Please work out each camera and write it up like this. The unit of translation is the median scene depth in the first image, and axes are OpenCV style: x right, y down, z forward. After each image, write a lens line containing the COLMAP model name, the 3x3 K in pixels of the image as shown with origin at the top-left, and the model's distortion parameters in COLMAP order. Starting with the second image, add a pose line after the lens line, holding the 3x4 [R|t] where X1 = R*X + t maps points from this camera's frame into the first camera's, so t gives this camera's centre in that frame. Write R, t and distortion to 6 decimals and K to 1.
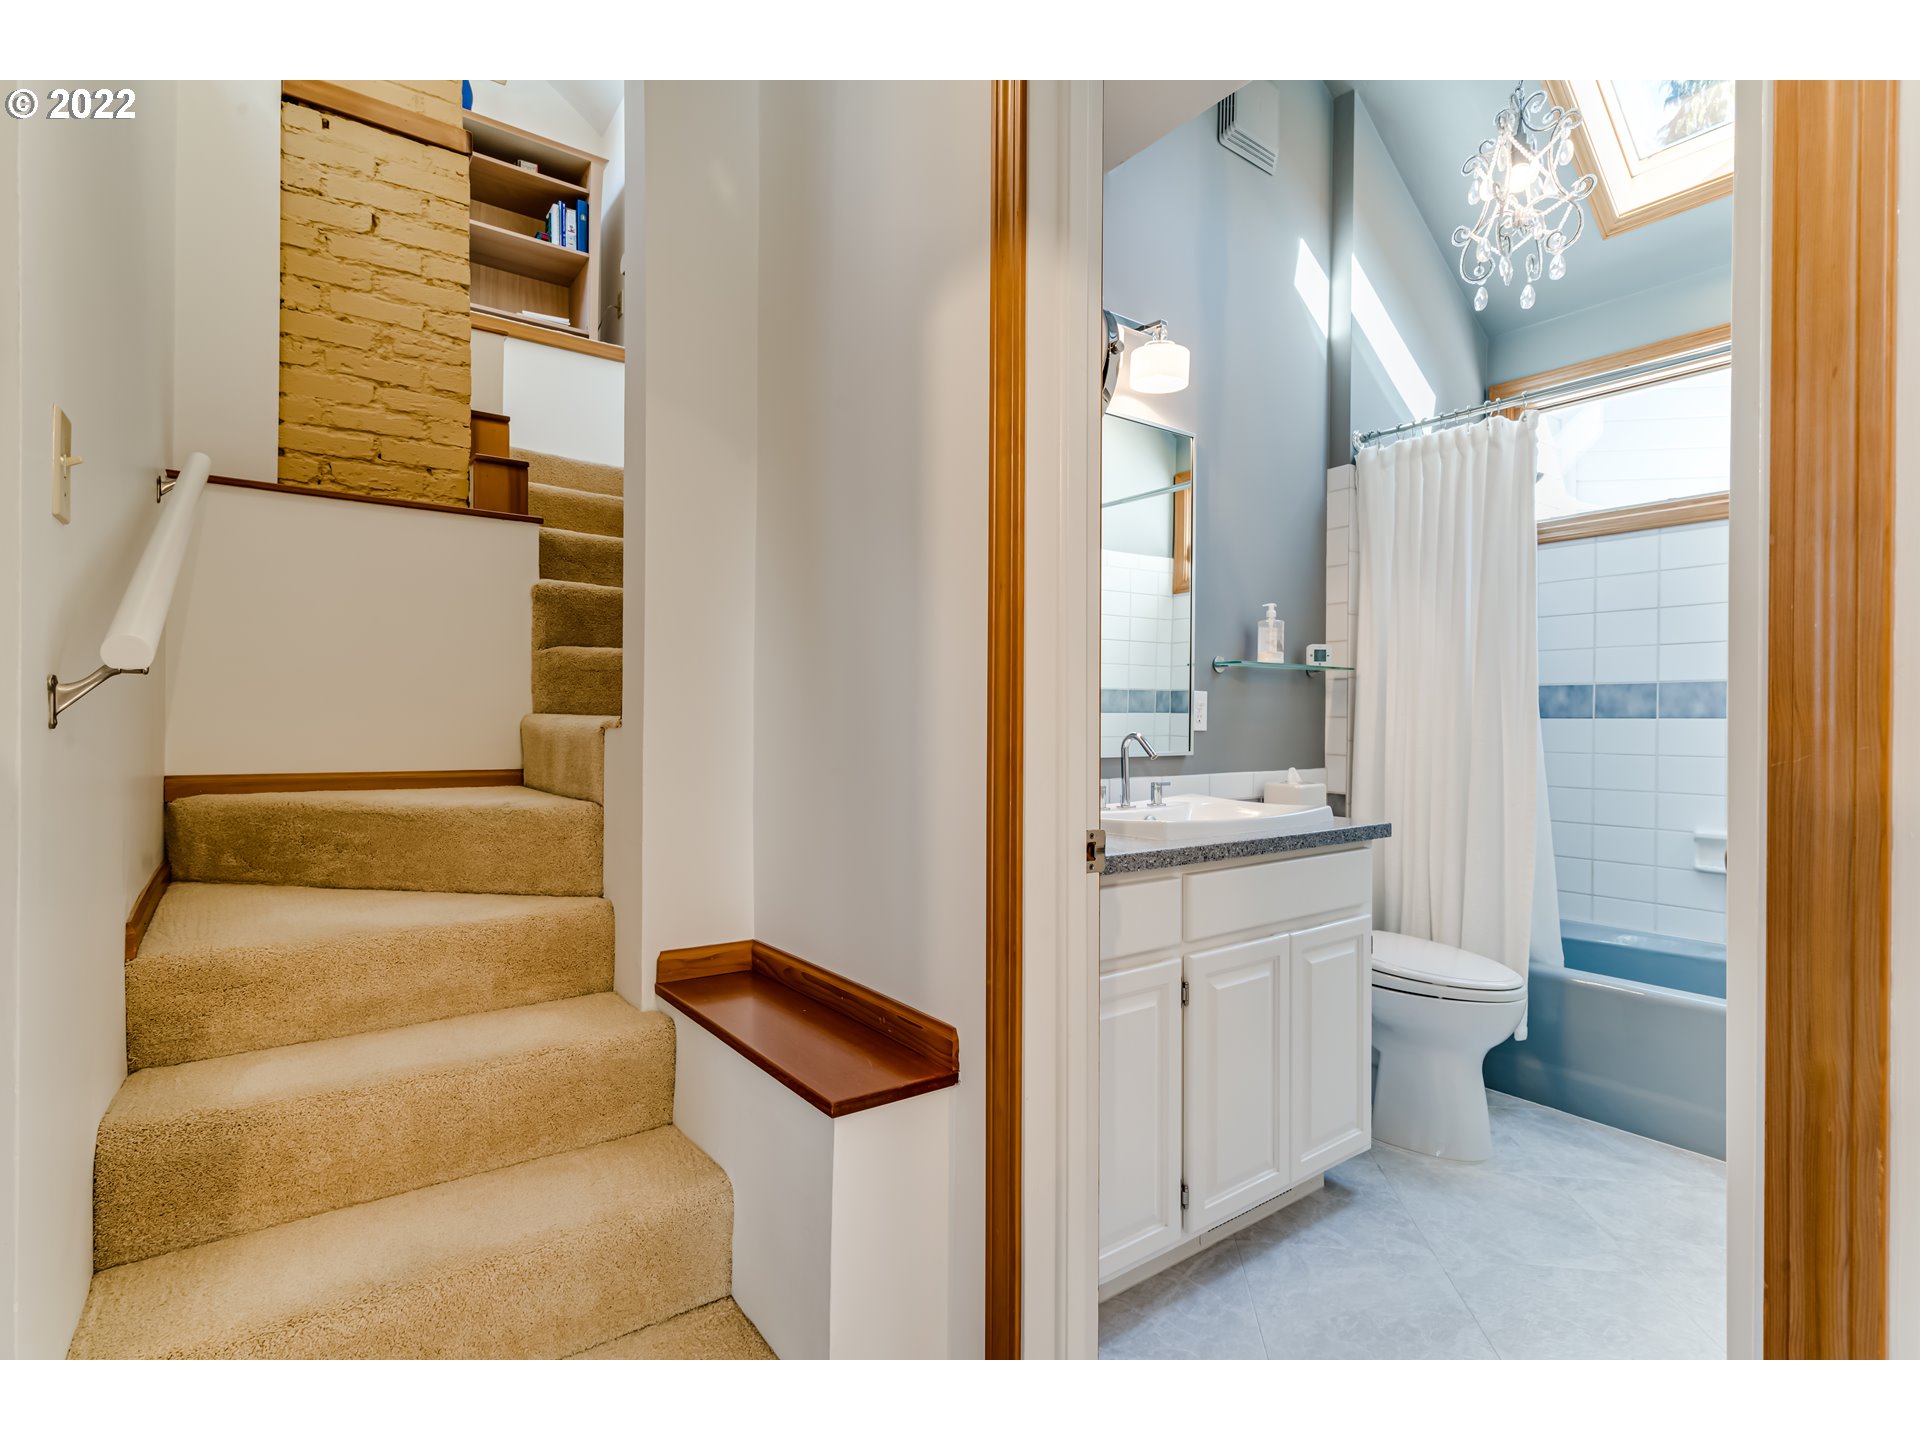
lens RADIAL K [[893.6, 0, 968.5], [0, 893.6, 720.8], [0, 0, 1]] dist [-0.001676, 0.000334]
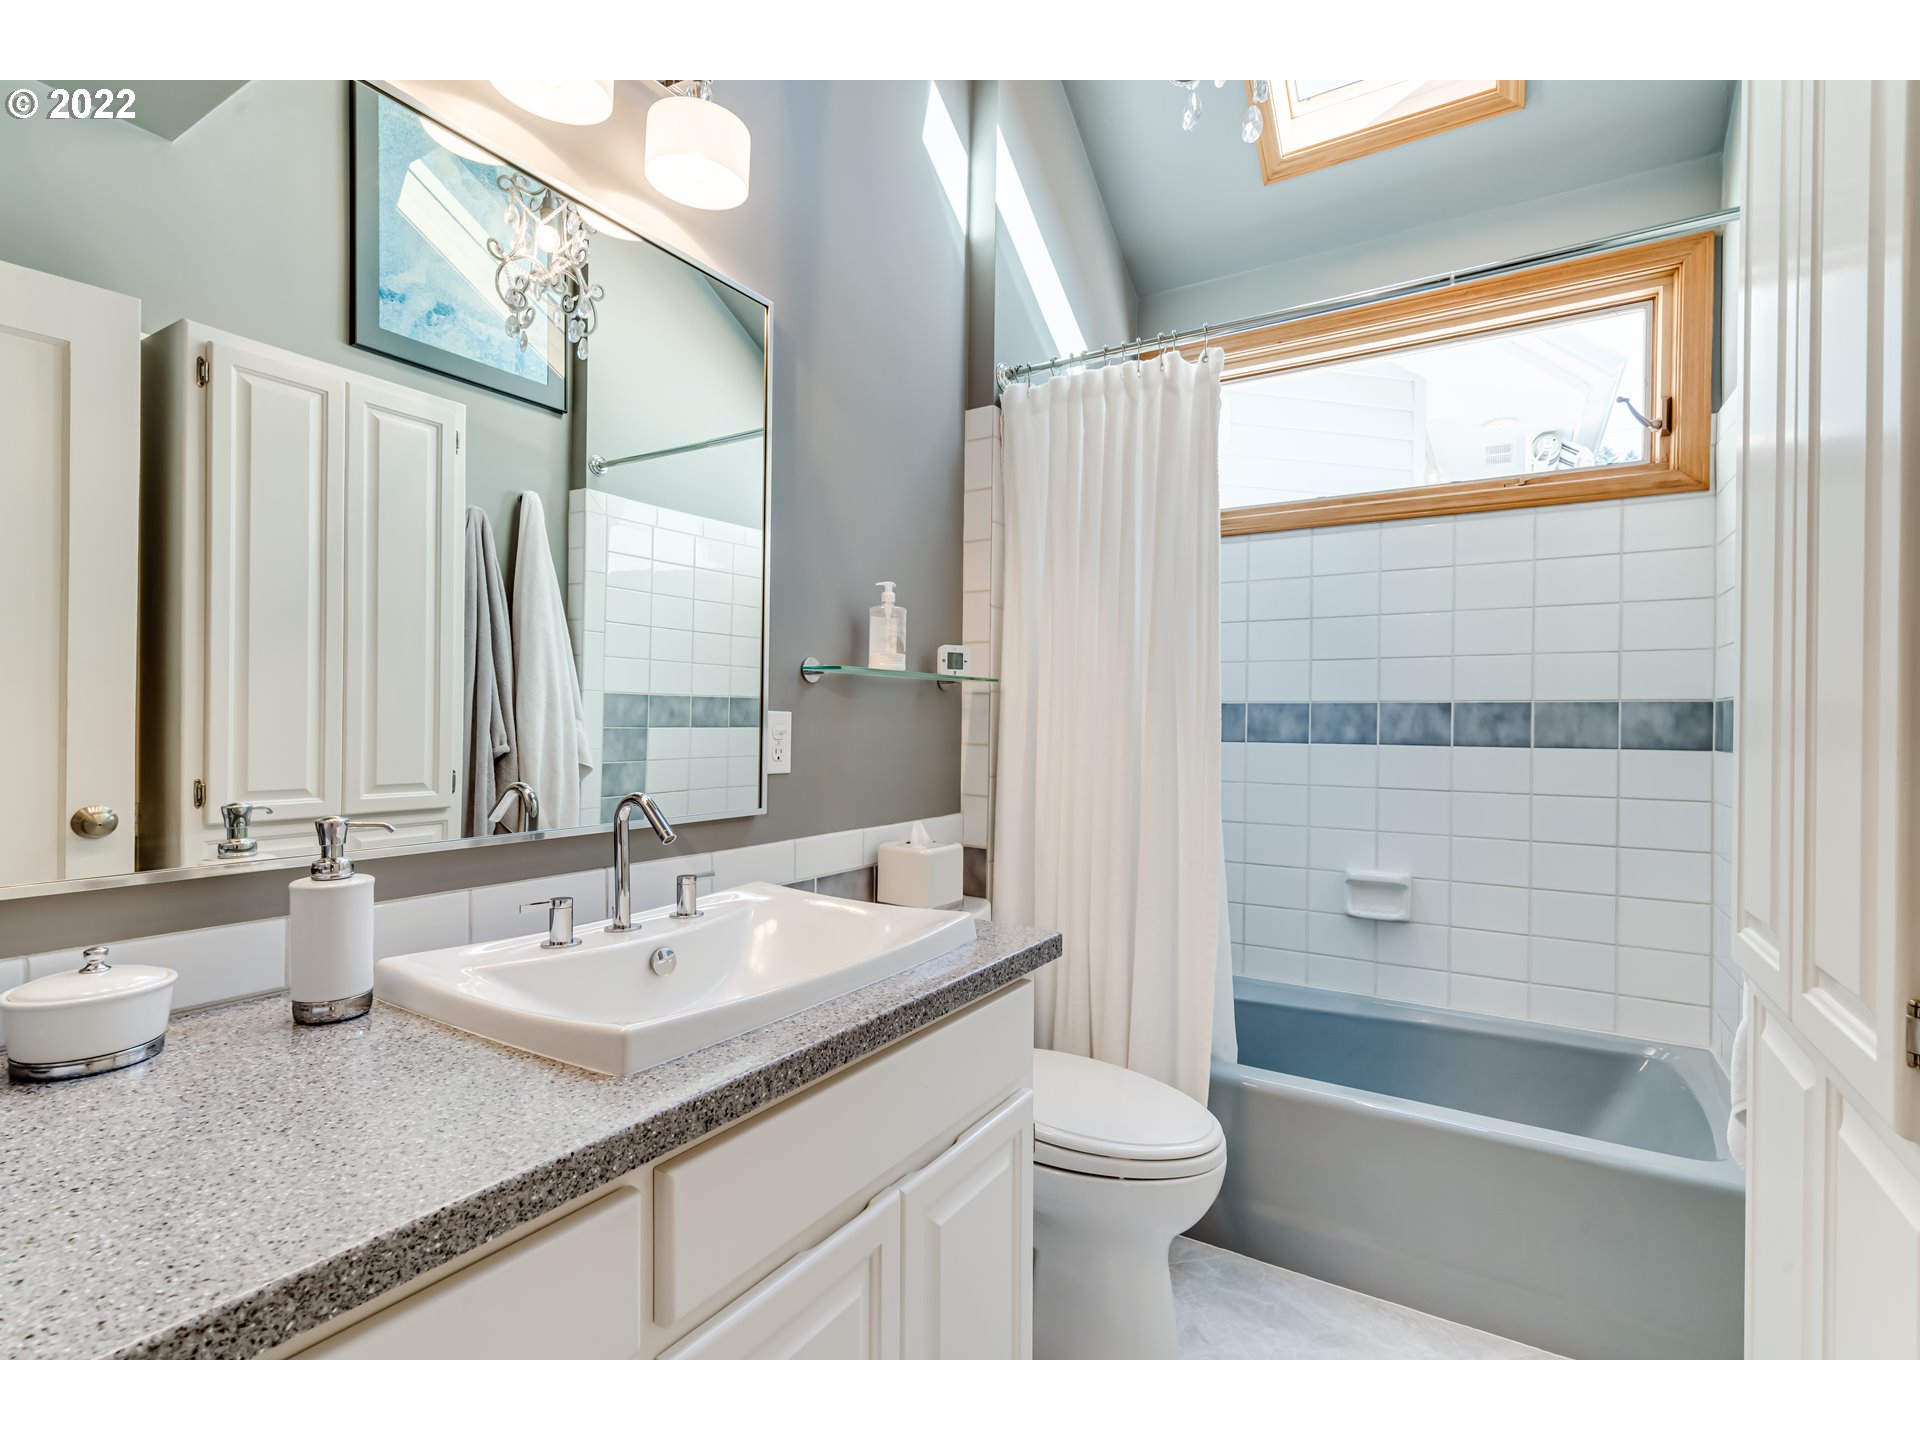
lens RADIAL K [[893.6, 0, 964.2], [0, 893.6, 722.1], [0, 0, 1]] dist [-0.001676, 0.000334]
pose [[0.926081, 0.003732, 0.377307, 0.126760], [-0.003703, 0.999993, -0.000804, -0.022968], [-0.377307, -0.000653, 0.926088, 0.325307]]
